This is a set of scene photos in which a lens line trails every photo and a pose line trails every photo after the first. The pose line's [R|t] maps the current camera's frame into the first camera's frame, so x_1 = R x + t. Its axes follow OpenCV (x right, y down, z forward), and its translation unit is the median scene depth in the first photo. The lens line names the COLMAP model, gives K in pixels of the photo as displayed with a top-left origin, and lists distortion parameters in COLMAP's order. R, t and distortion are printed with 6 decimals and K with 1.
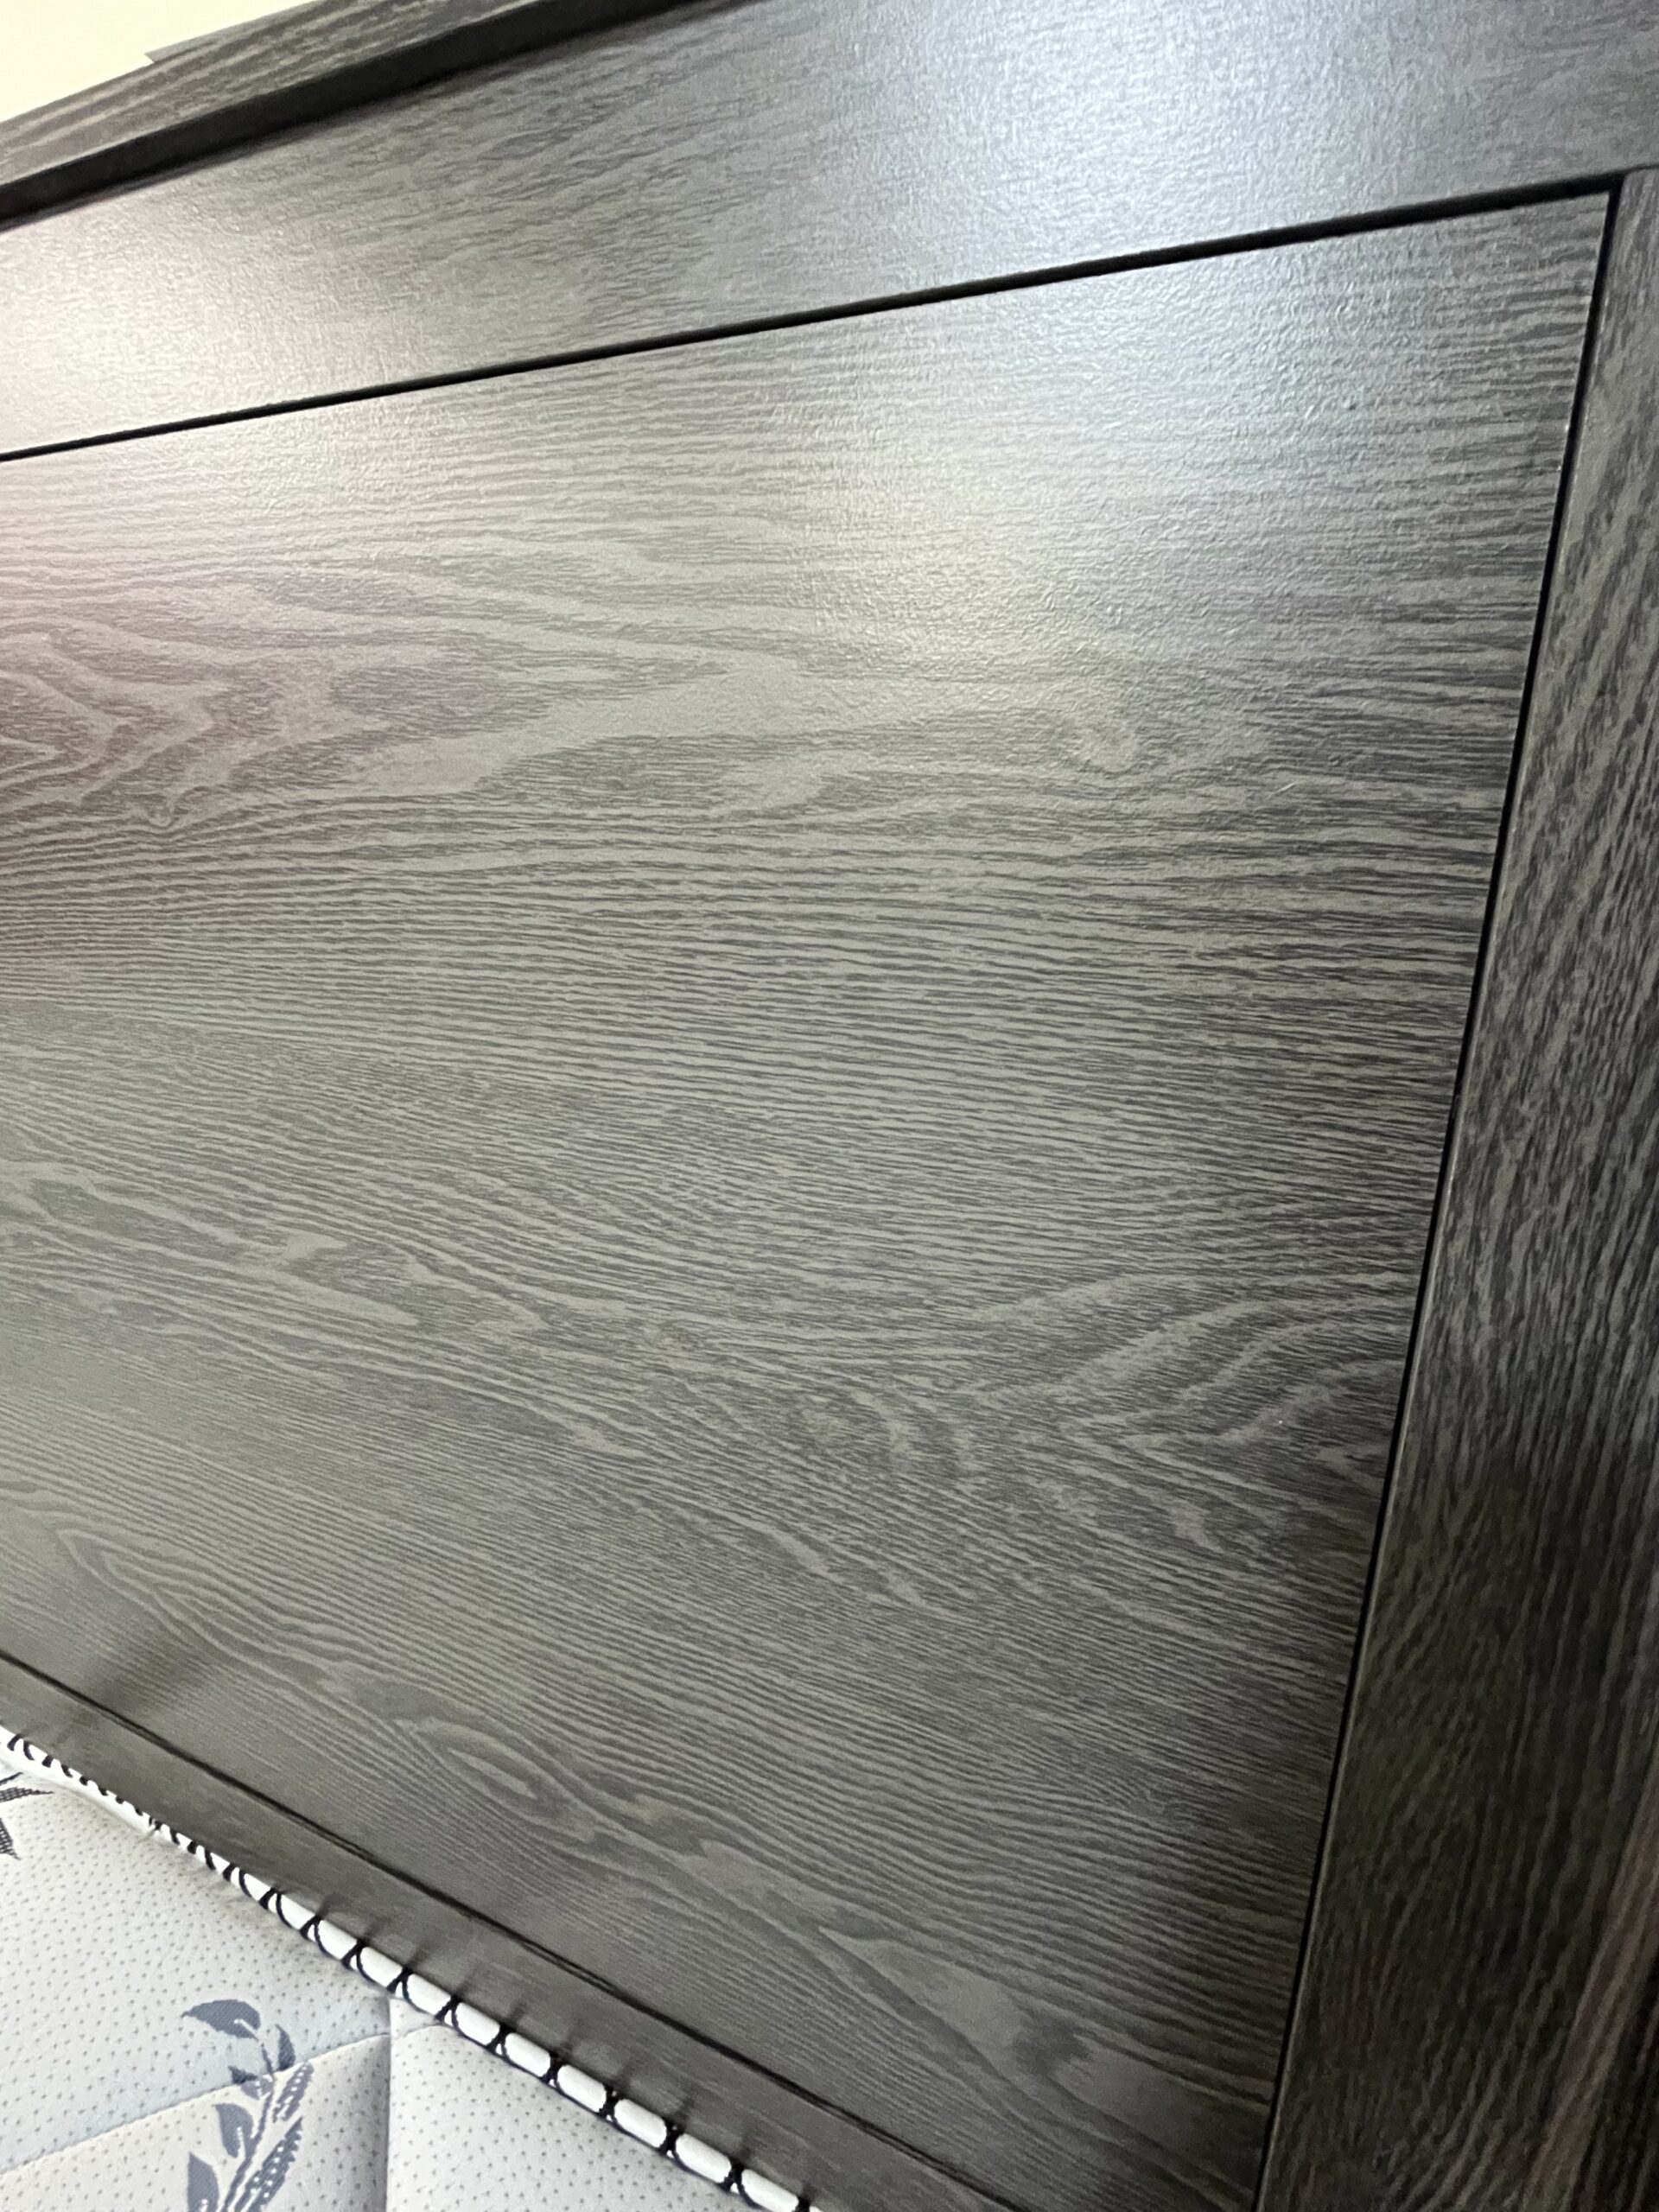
lens RADIAL K [[1061.7, 0, 853.5], [0, 1061.7, 1077.3], [0, 0, 1]] dist [-0.005382, 0.000893]
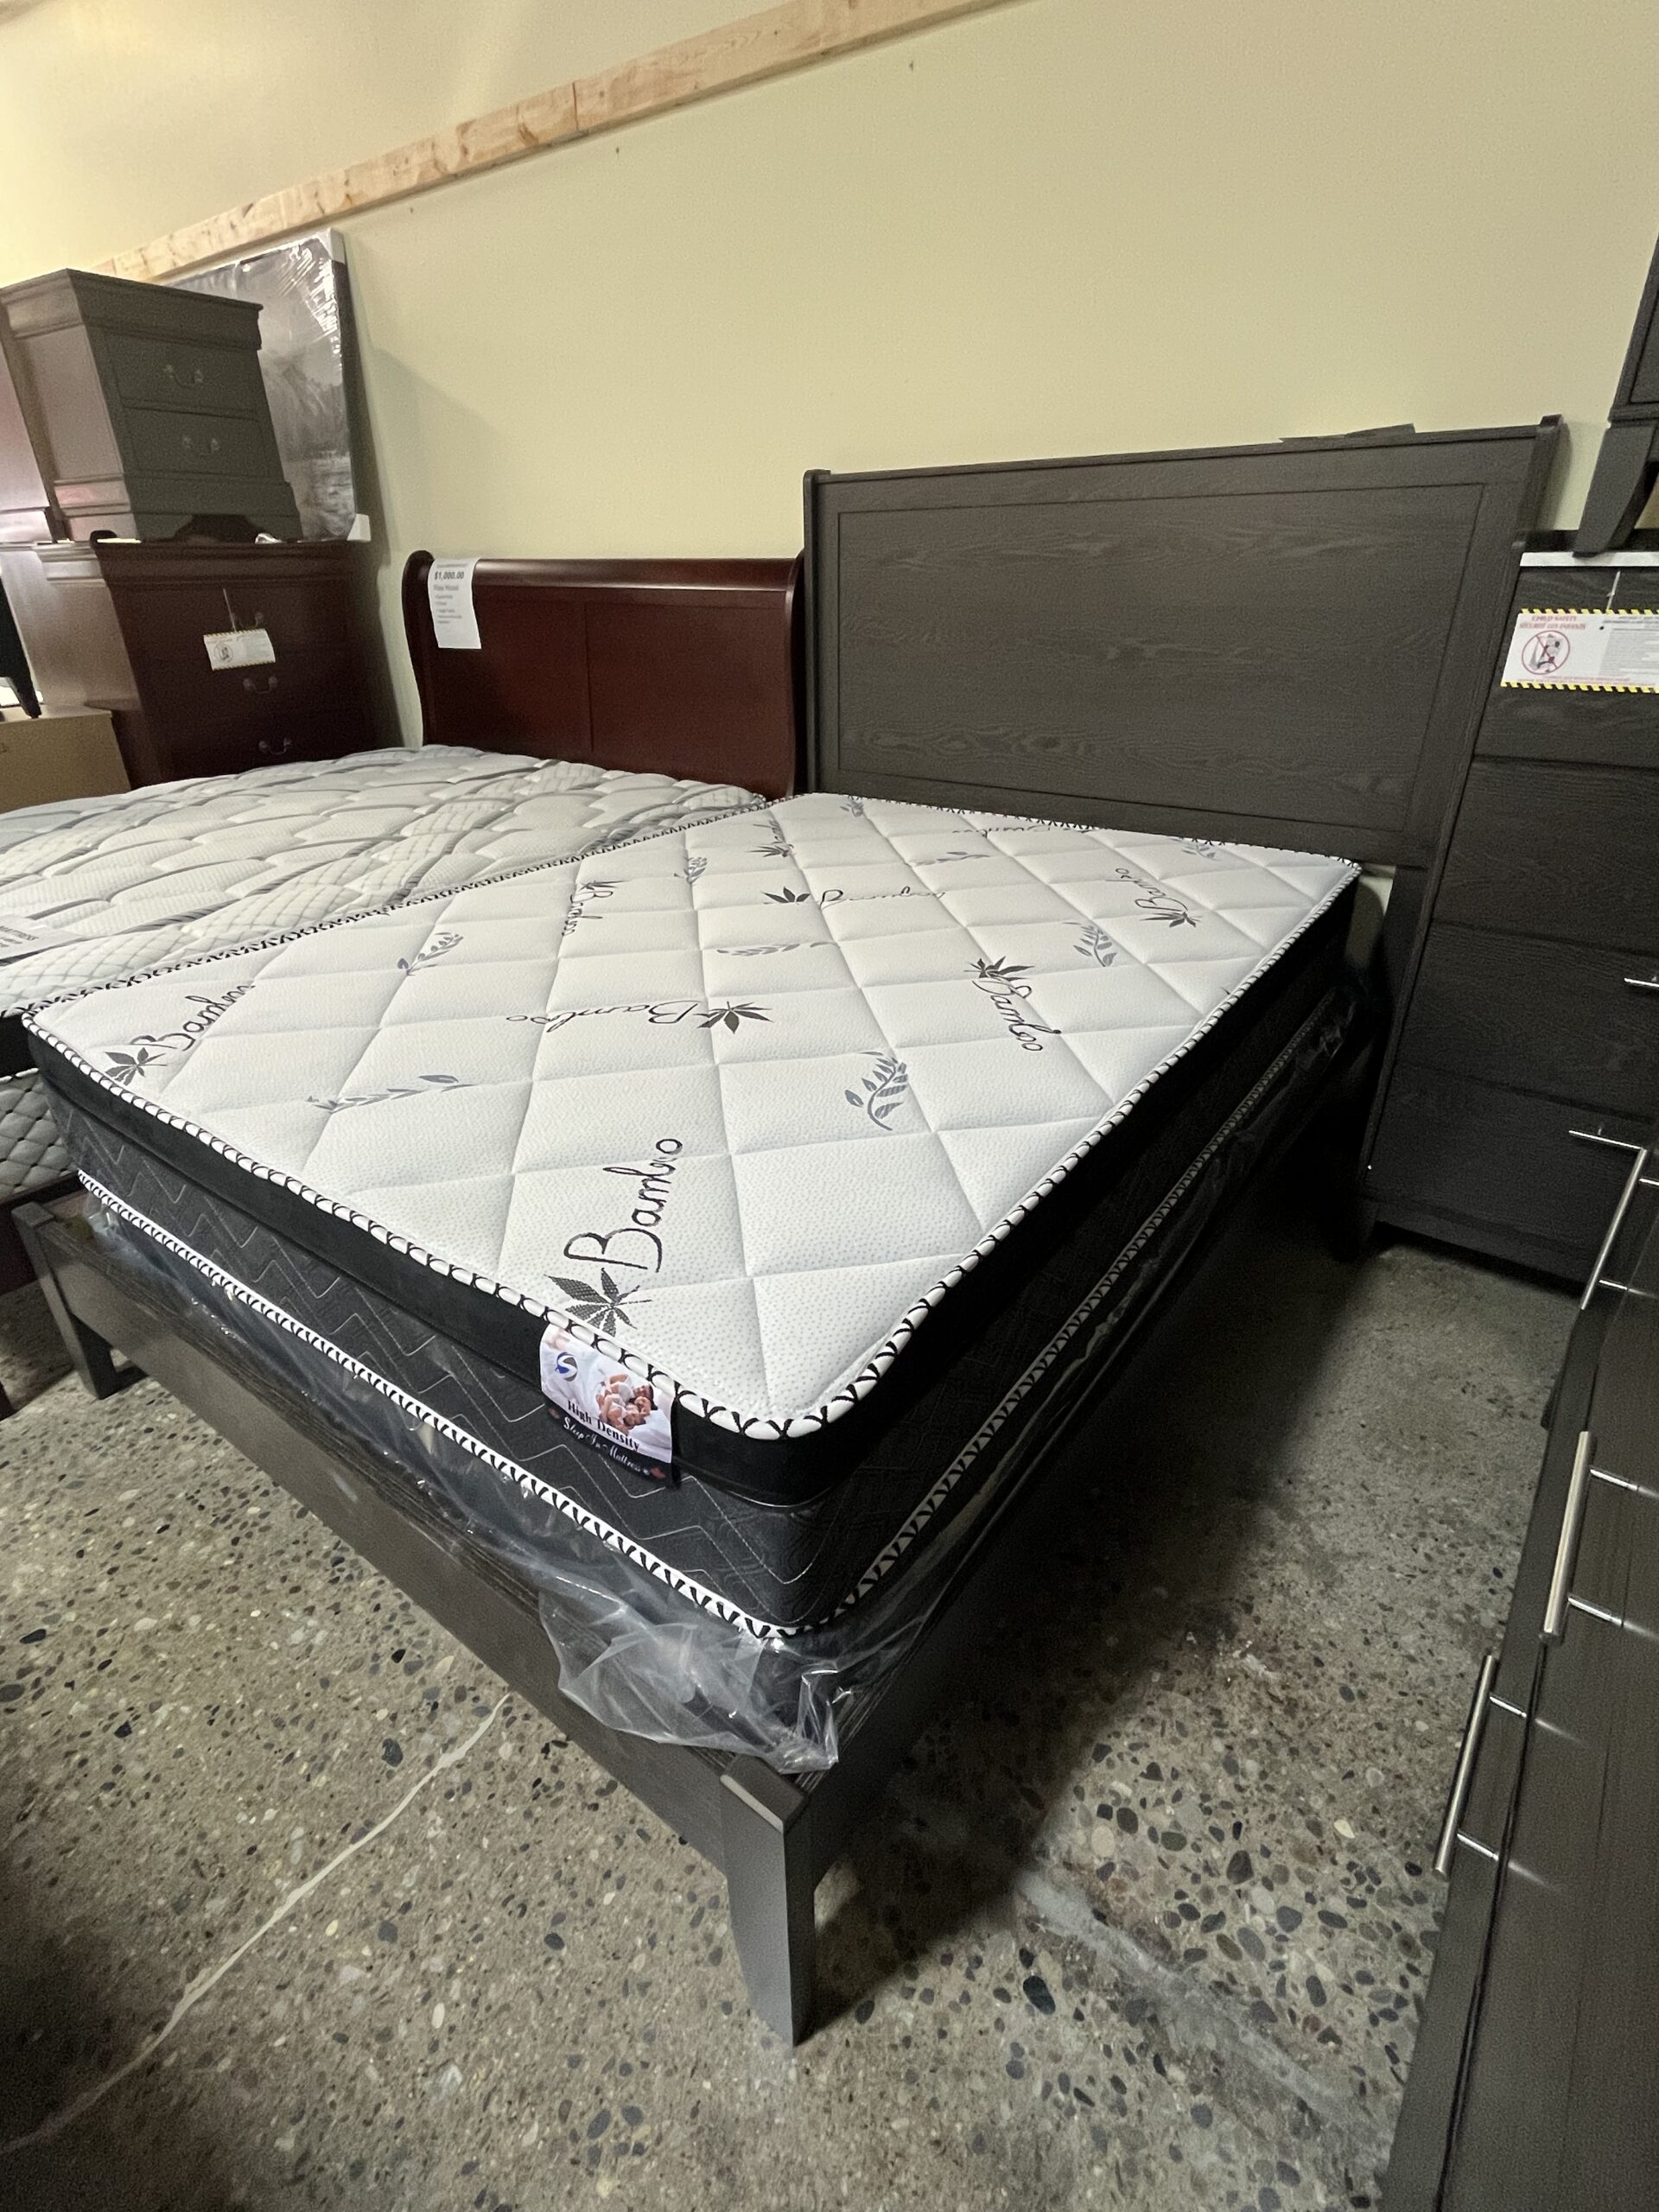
lens RADIAL K [[1061.7, 0, 820.1], [0, 1061.7, 1115.4], [0, 0, 1]] dist [-0.005382, 0.000893]
pose [[0.975708, 0.077099, -0.205061, -1.694344], [-0.035757, 0.979520, 0.198144, 1.908568], [0.216139, -0.185999, 0.958482, -6.488281]]
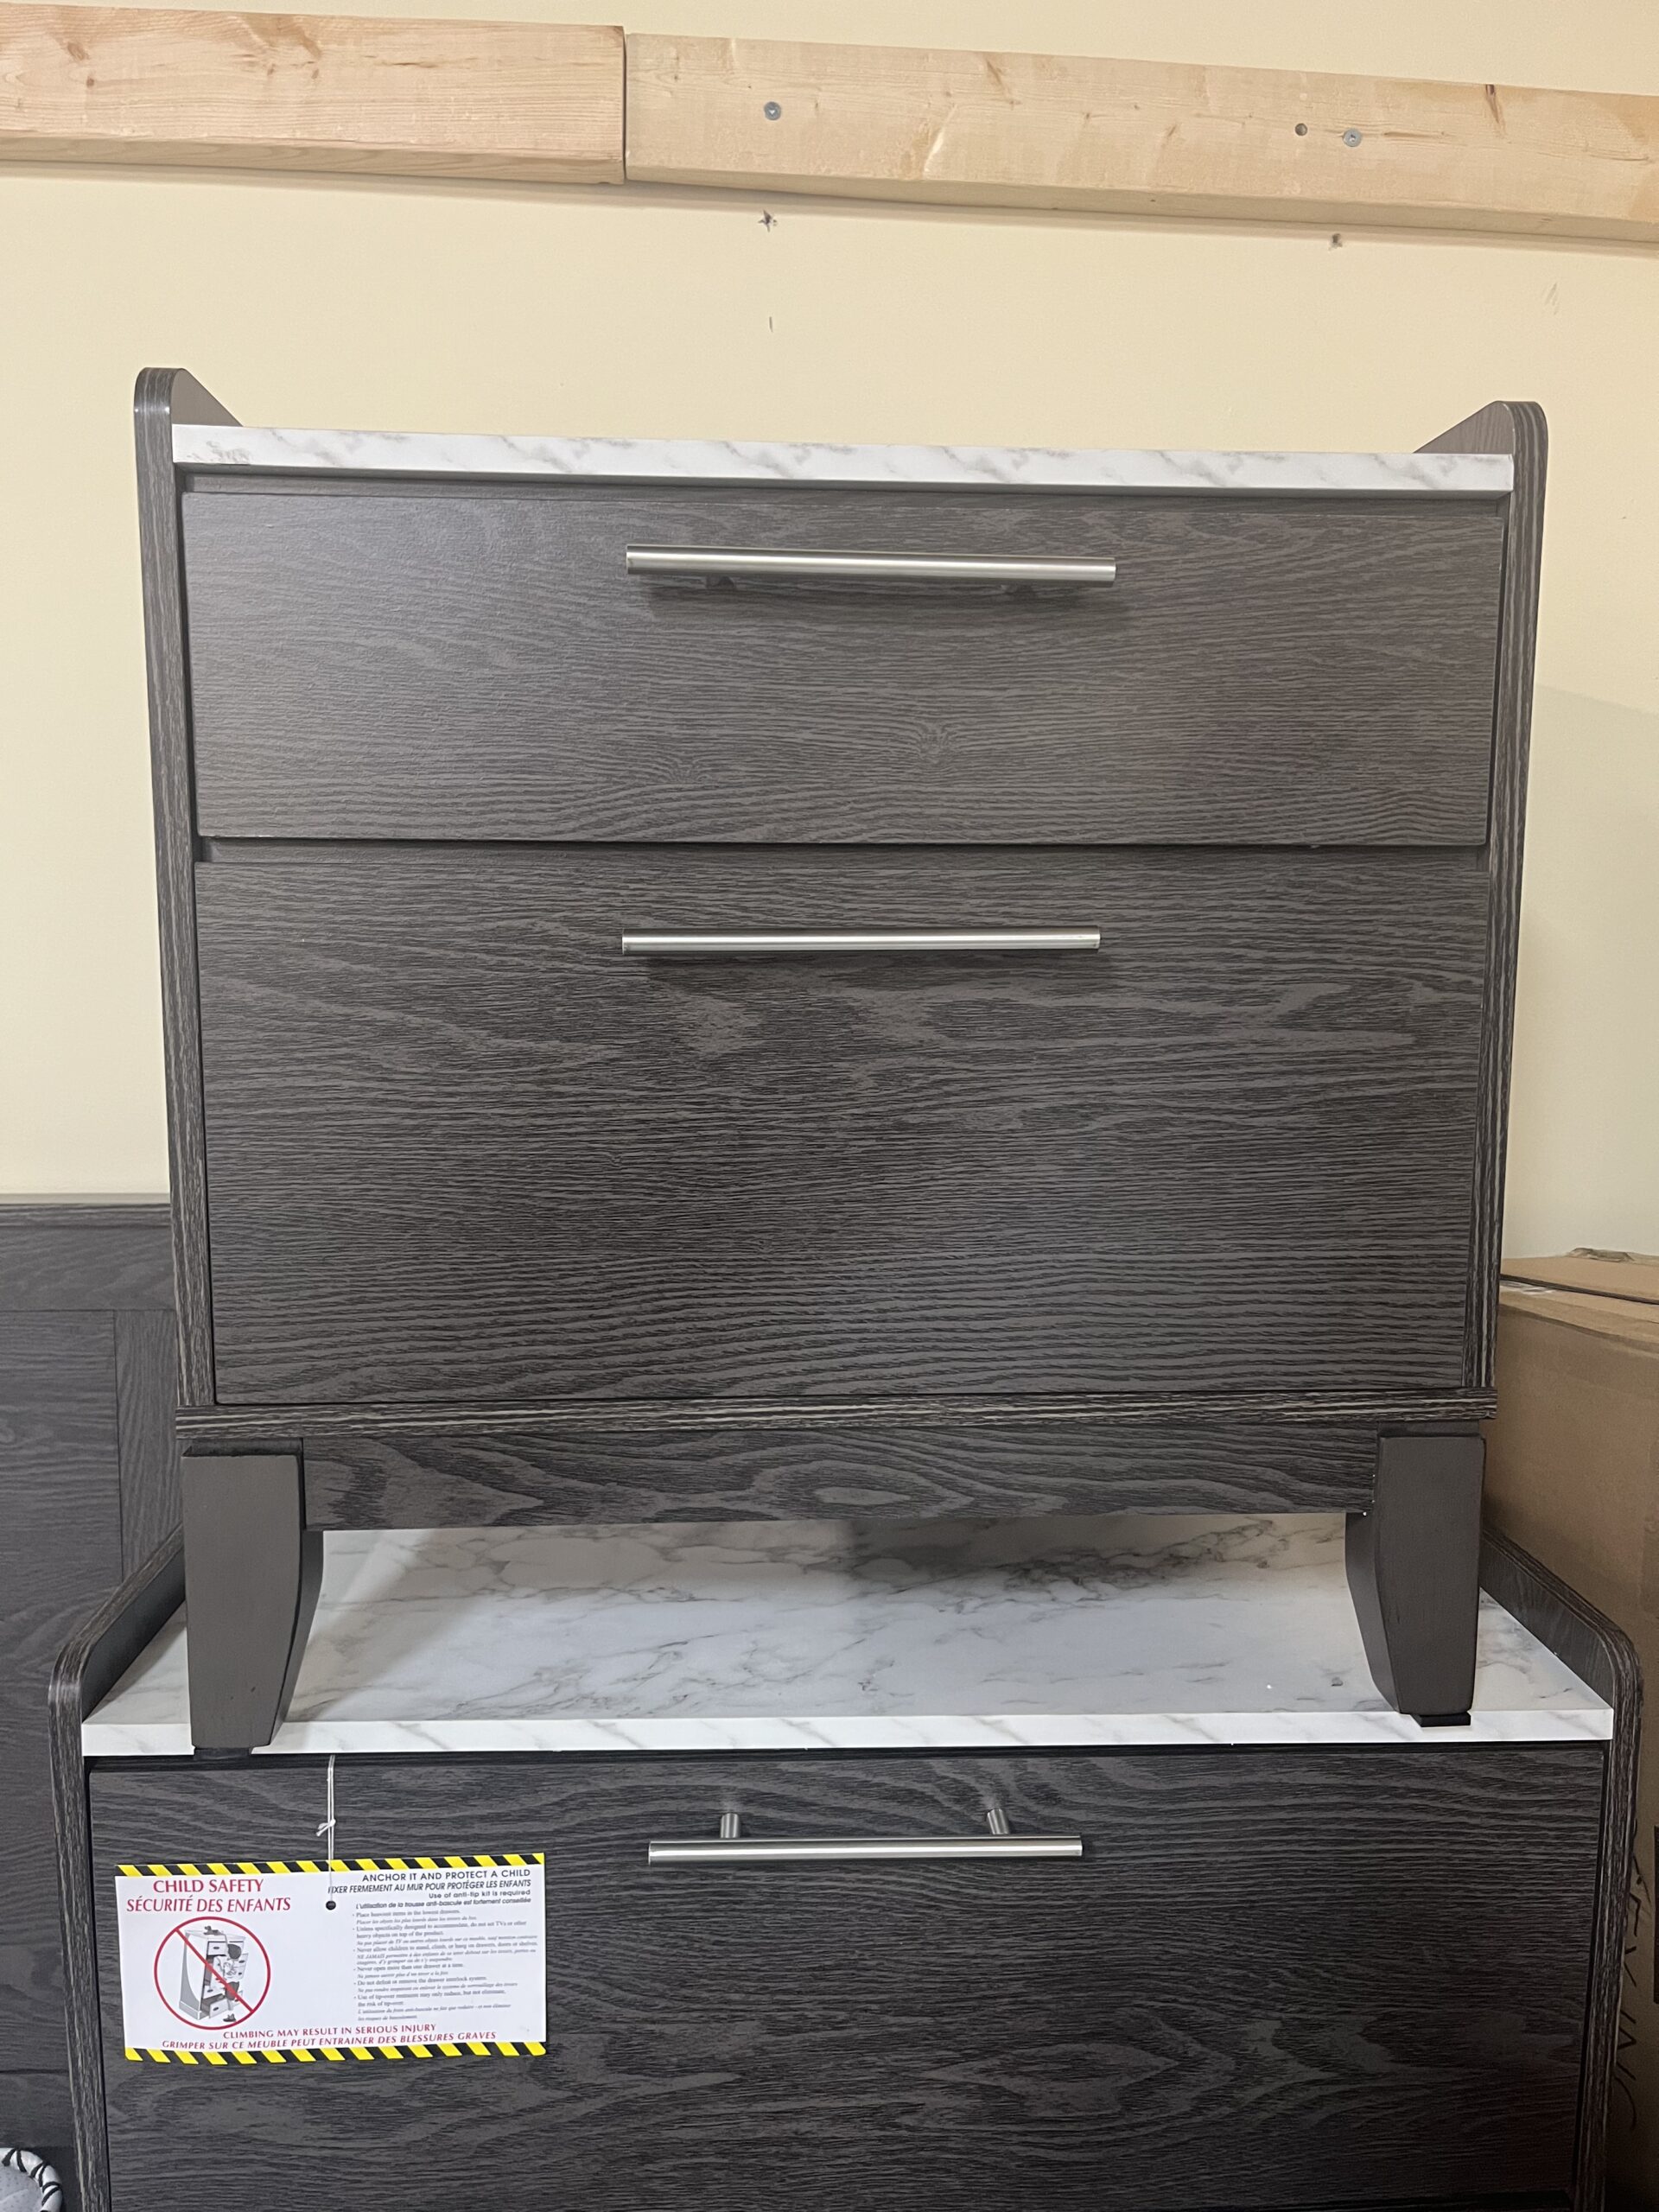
lens RADIAL K [[1664.3, 0, 821.9], [0, 1664.3, 1113.6], [0, 0, 1]] dist [0.054033, -0.064736]
pose [[0.886119, -0.054726, 0.460215, 0.111990], [0.134595, 0.980594, -0.142549, -0.164264], [-0.443482, 0.188258, 0.876289, -3.710703]]
